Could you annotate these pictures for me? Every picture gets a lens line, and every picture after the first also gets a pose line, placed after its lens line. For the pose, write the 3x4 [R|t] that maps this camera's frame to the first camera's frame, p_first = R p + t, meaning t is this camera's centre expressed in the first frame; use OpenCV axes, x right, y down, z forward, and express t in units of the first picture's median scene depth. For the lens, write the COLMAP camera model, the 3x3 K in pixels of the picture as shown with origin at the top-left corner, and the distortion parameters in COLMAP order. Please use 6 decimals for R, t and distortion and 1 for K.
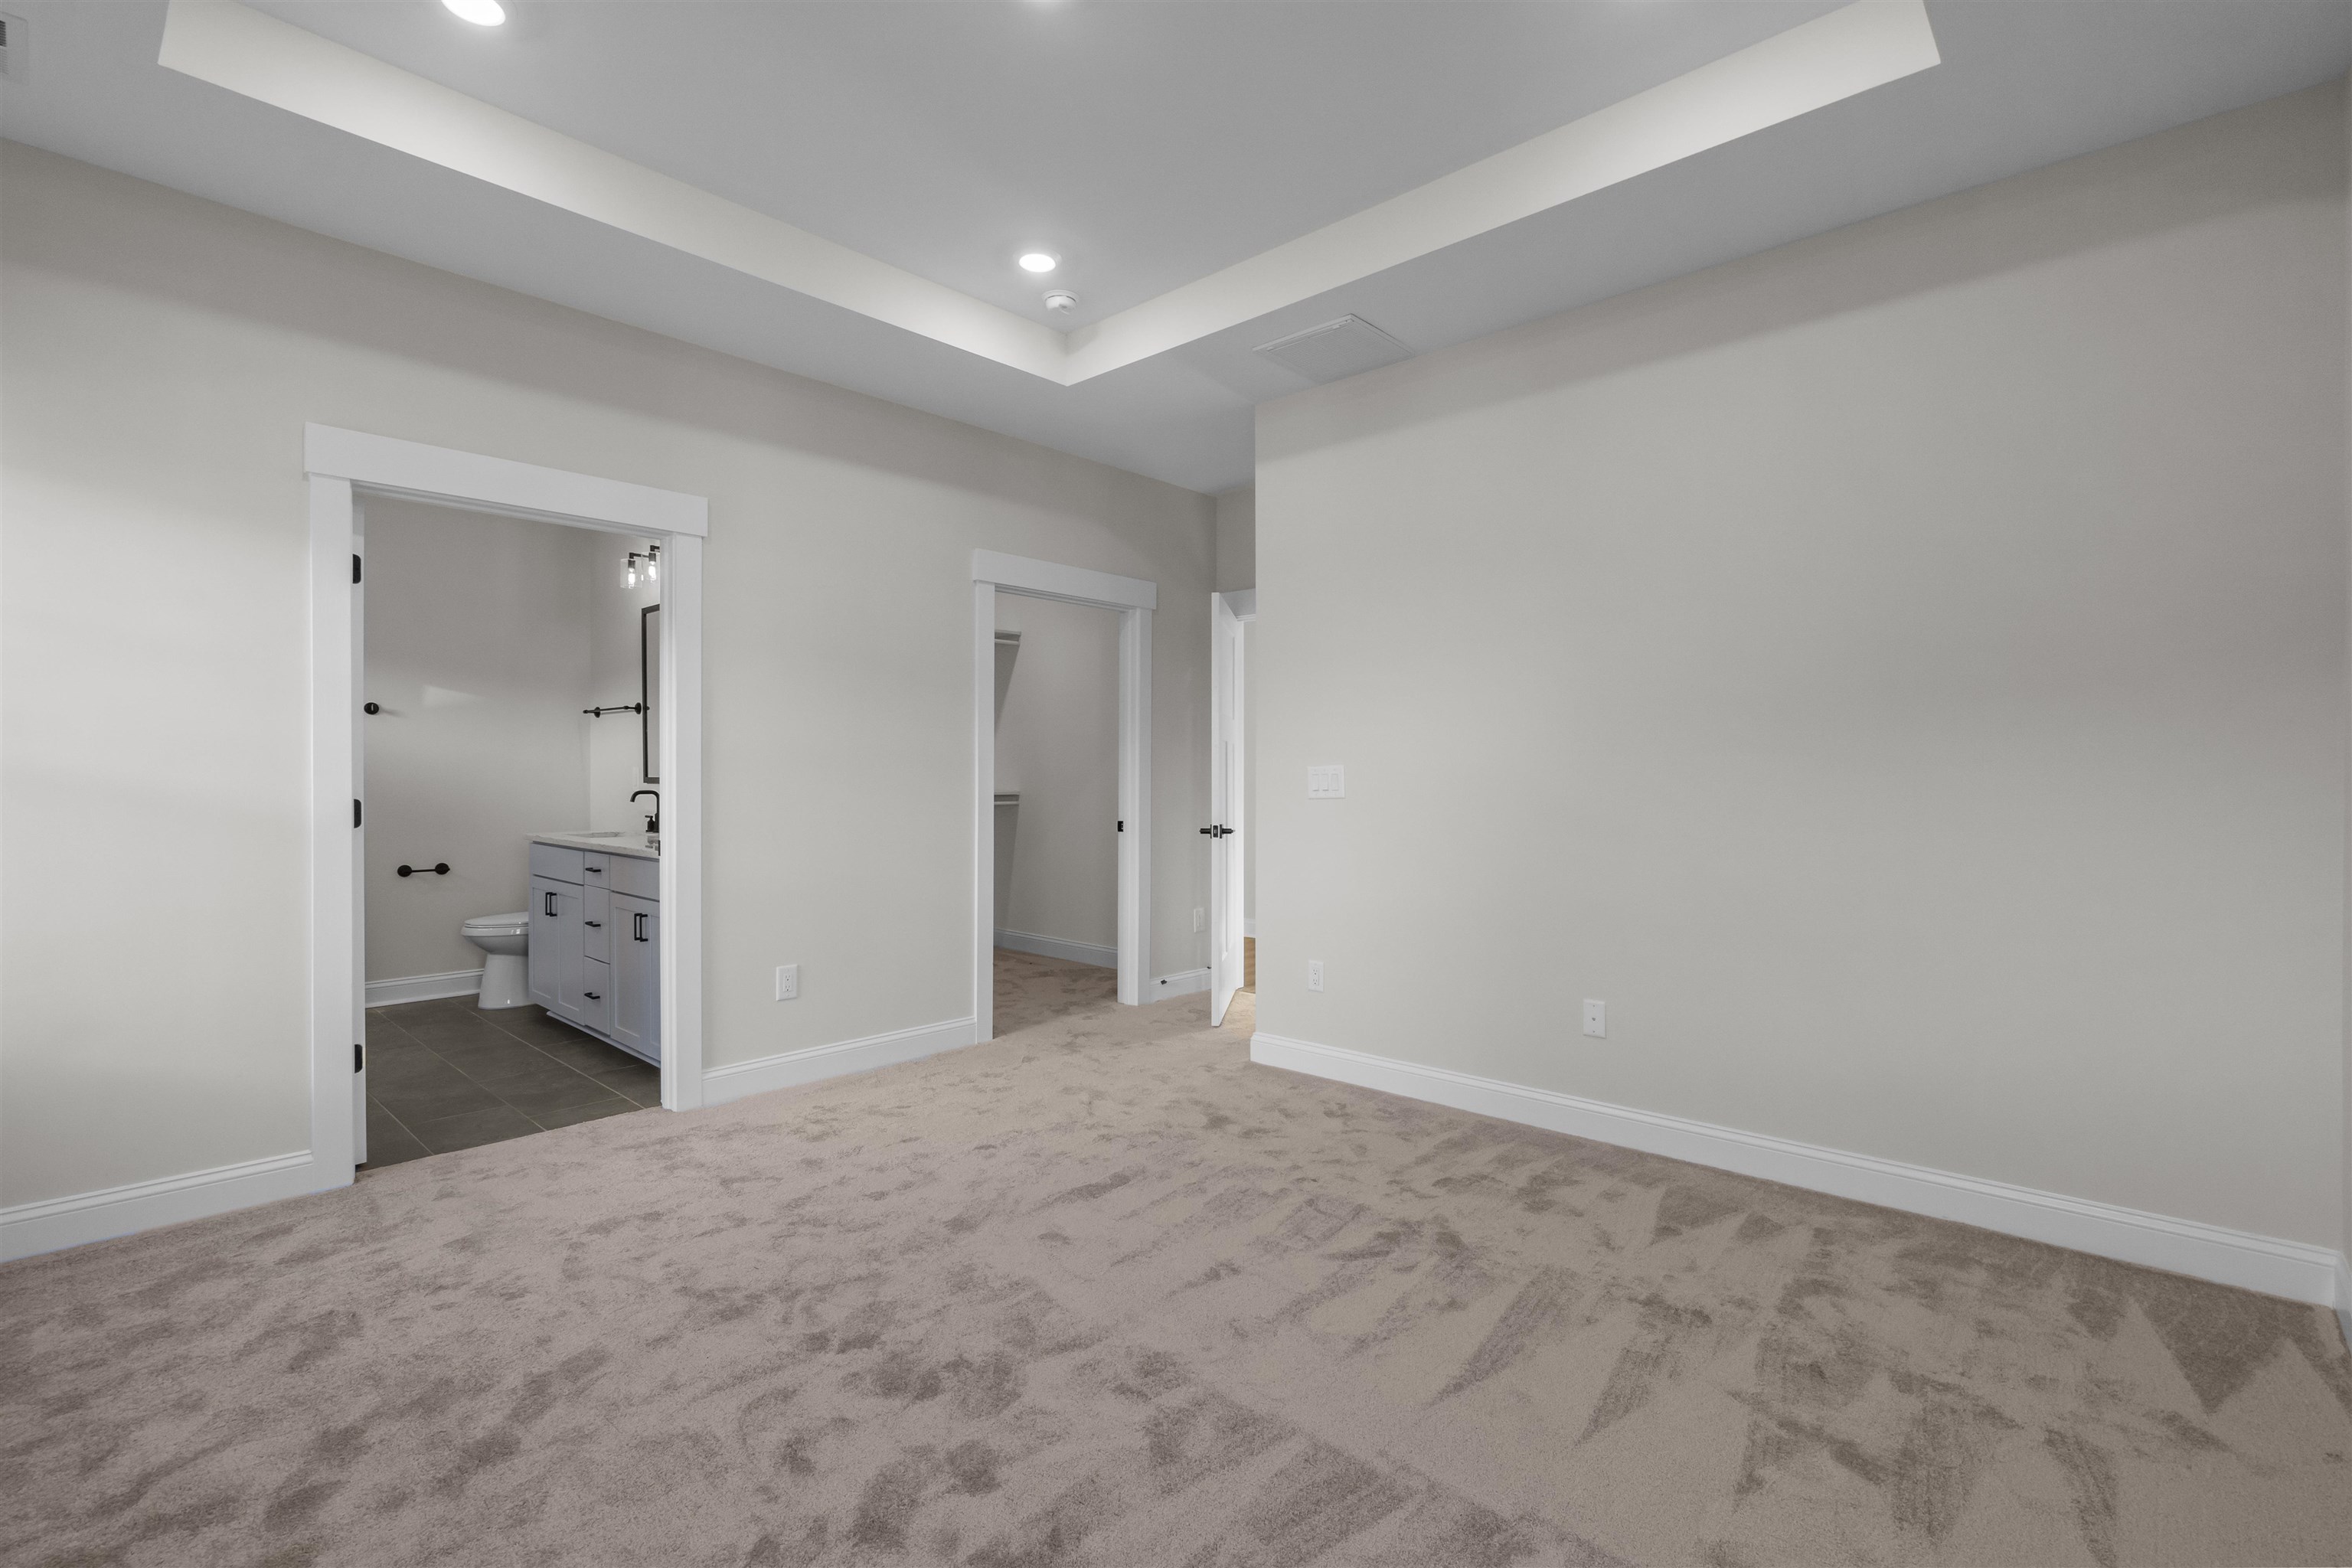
lens RADIAL K [[1070.1, 0, 1173.6], [0, 1070.1, 787.7], [0, 0, 1]] dist [-0.001151, 0.000733]
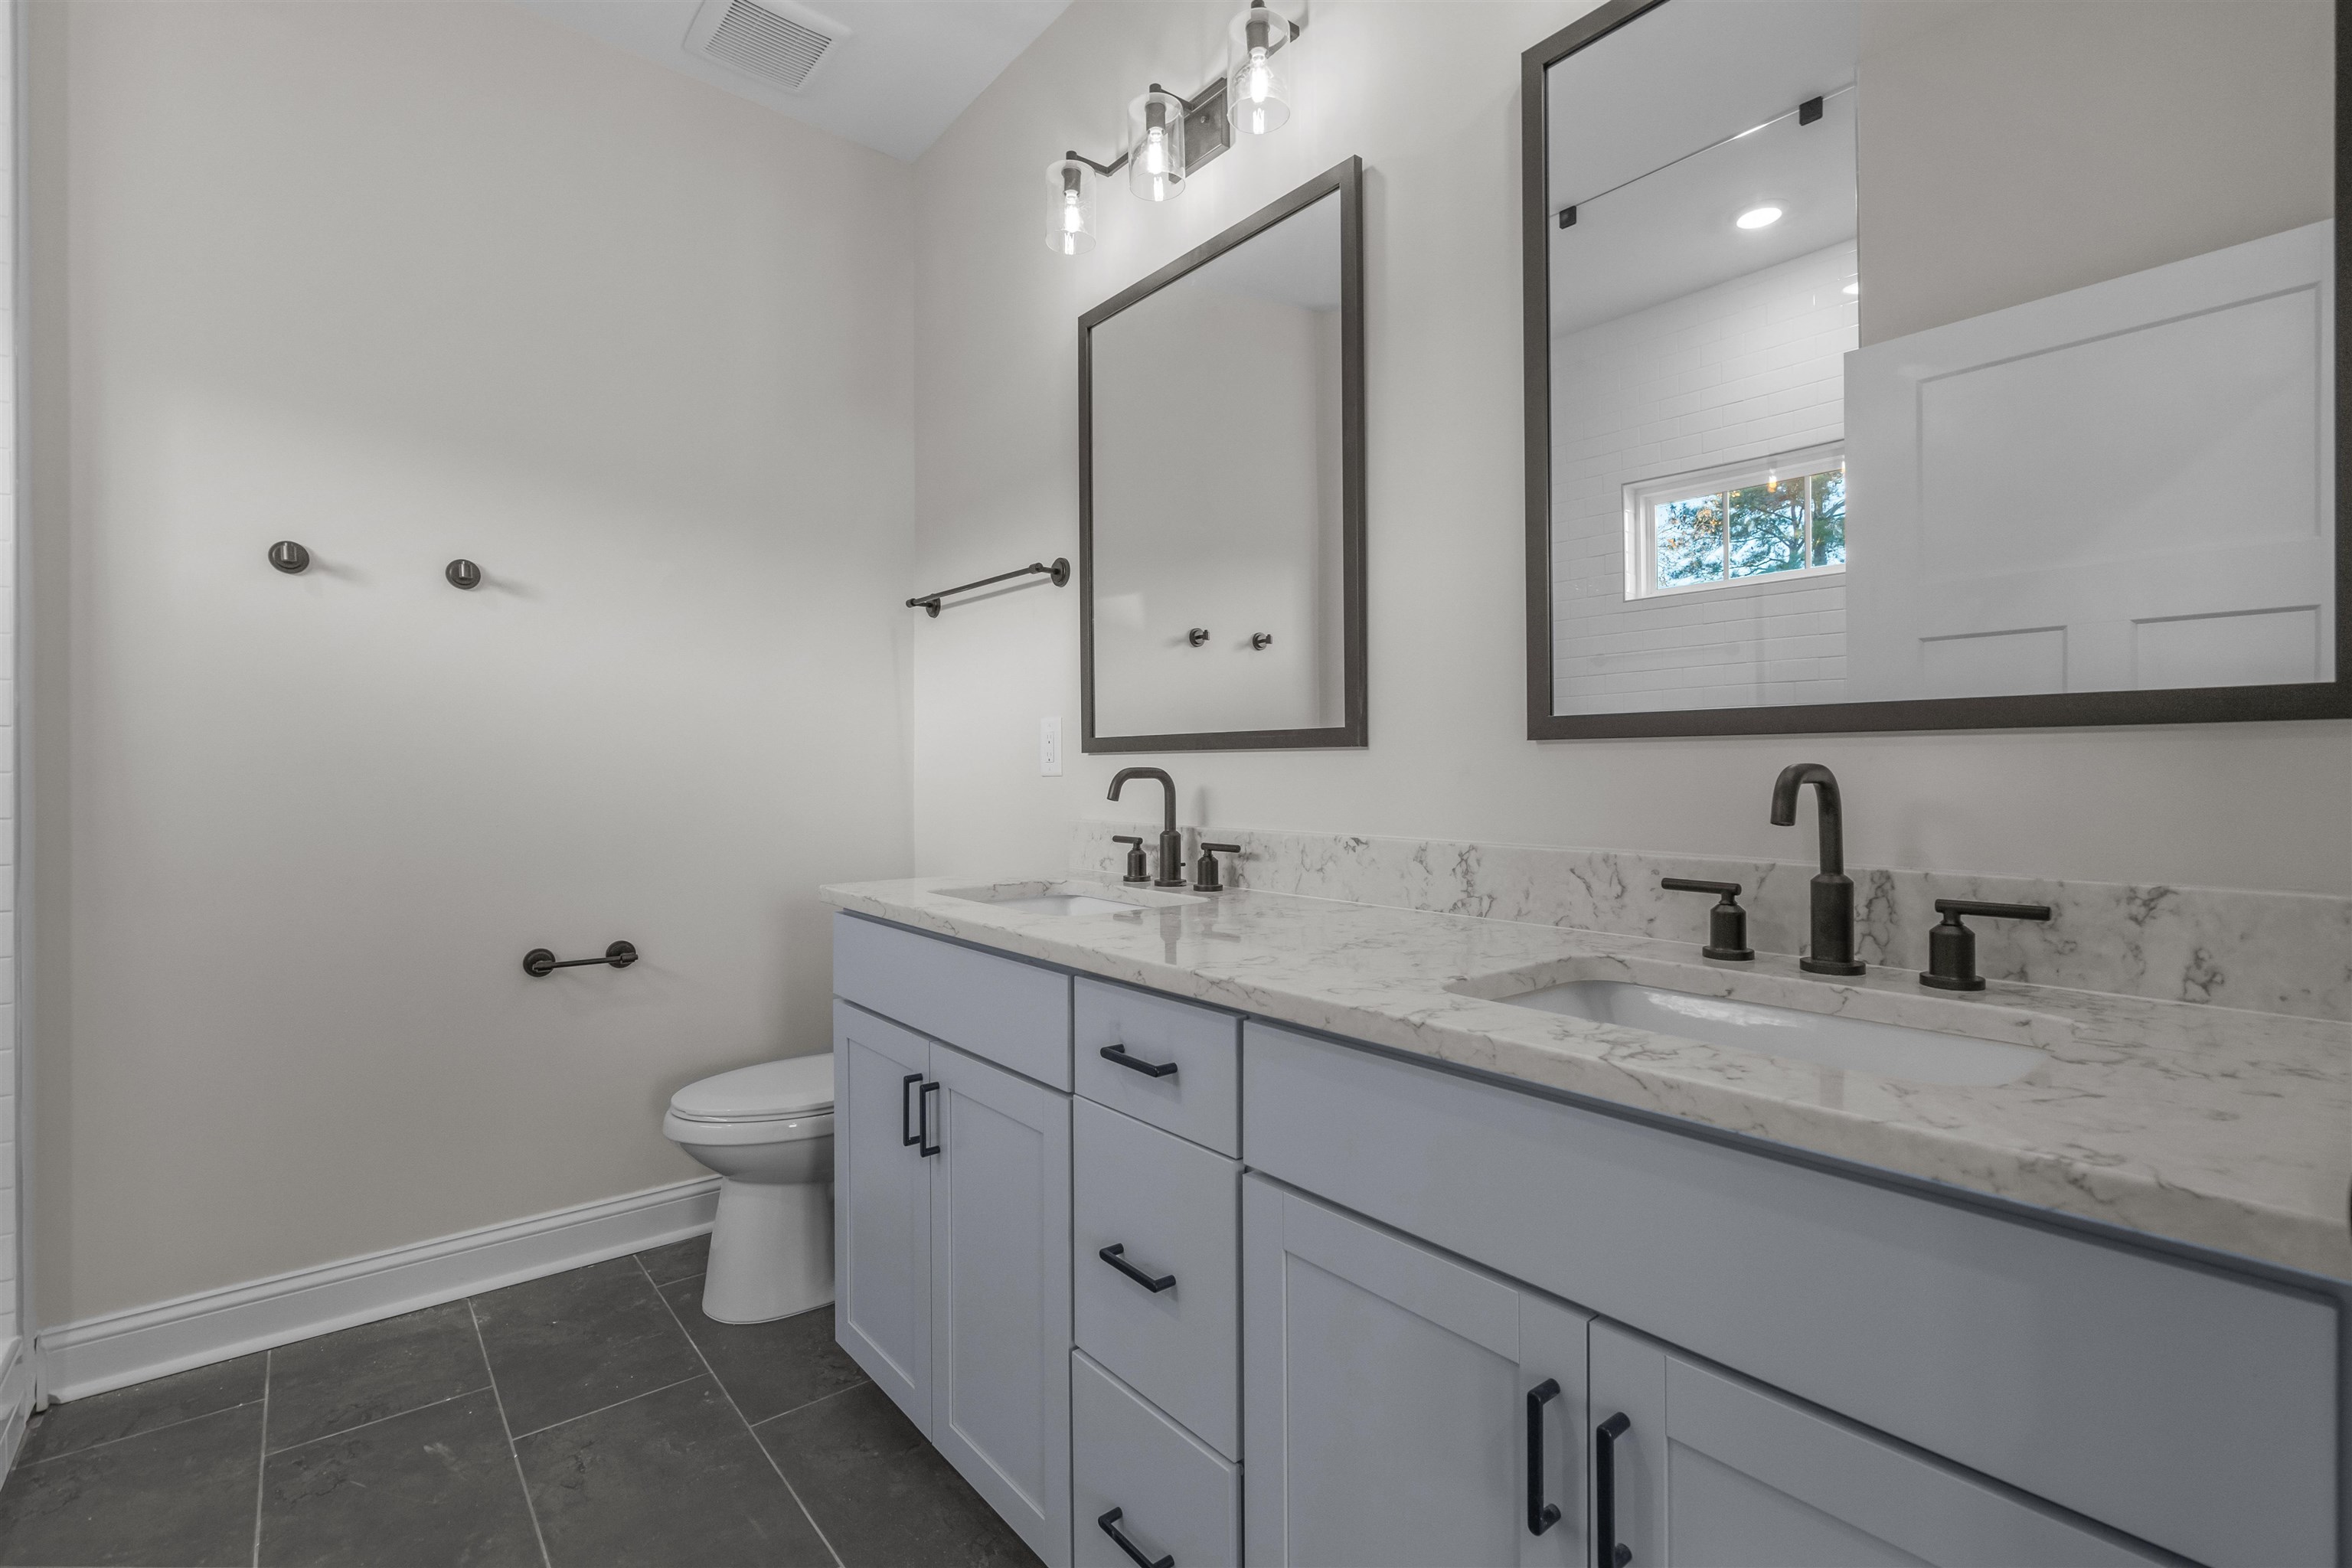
lens RADIAL K [[1070.1, 0, 1173.6], [0, 1070.1, 787.7], [0, 0, 1]] dist [-0.001151, 0.000733]
pose [[0.990731, 0.002453, -0.135815, -0.418714], [-0.001829, 0.999987, 0.004721, 0.007215], [0.135825, -0.004429, 0.990723, 0.624108]]
